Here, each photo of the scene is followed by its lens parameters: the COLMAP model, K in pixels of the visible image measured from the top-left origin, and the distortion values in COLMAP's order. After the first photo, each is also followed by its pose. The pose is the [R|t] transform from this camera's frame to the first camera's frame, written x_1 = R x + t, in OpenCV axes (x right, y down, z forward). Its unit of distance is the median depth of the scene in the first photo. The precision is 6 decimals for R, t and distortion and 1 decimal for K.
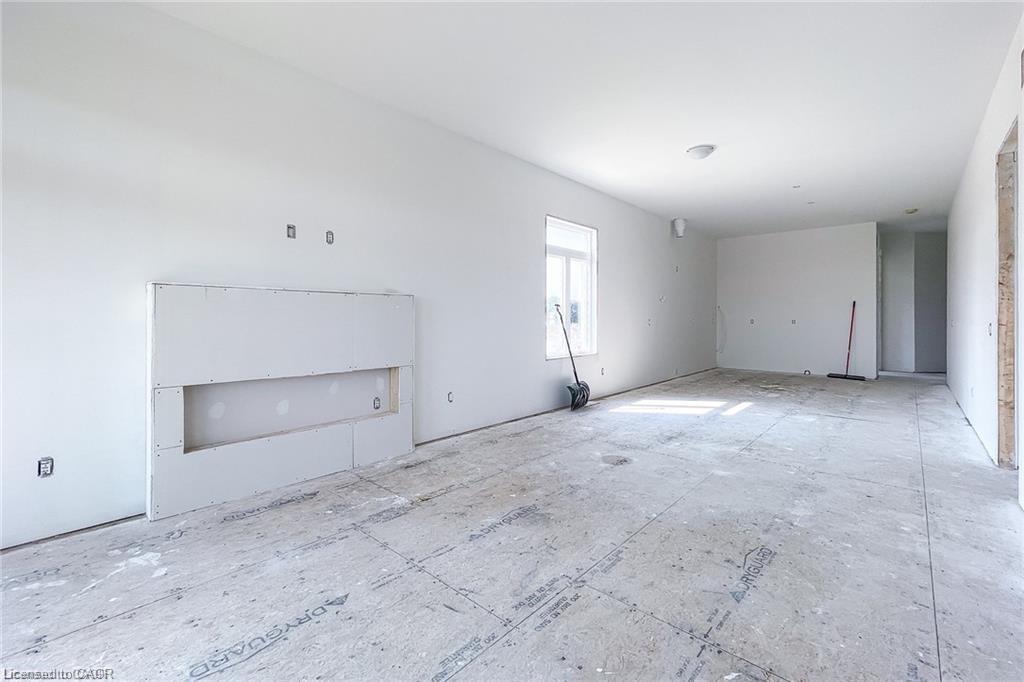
lens RADIAL K [[426.9, 0, 490.6], [0, 426.9, 307.0], [0, 0, 1]] dist [-0.002803, -0.000086]
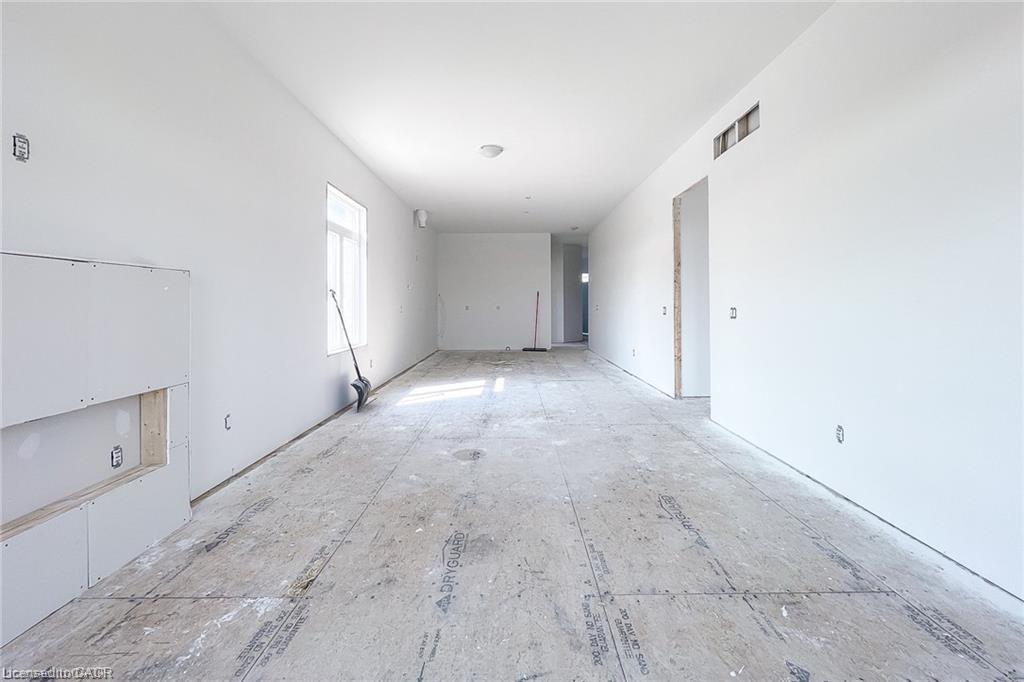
lens RADIAL K [[426.9, 0, 512.4], [0, 426.9, 295.4], [0, 0, 1]] dist [-0.002803, -0.000086]
pose [[0.735287, 0.008624, 0.677701, -0.297135], [-0.009584, 0.999951, -0.002327, 0.006439], [-0.677688, -0.004784, 0.735334, 0.251888]]
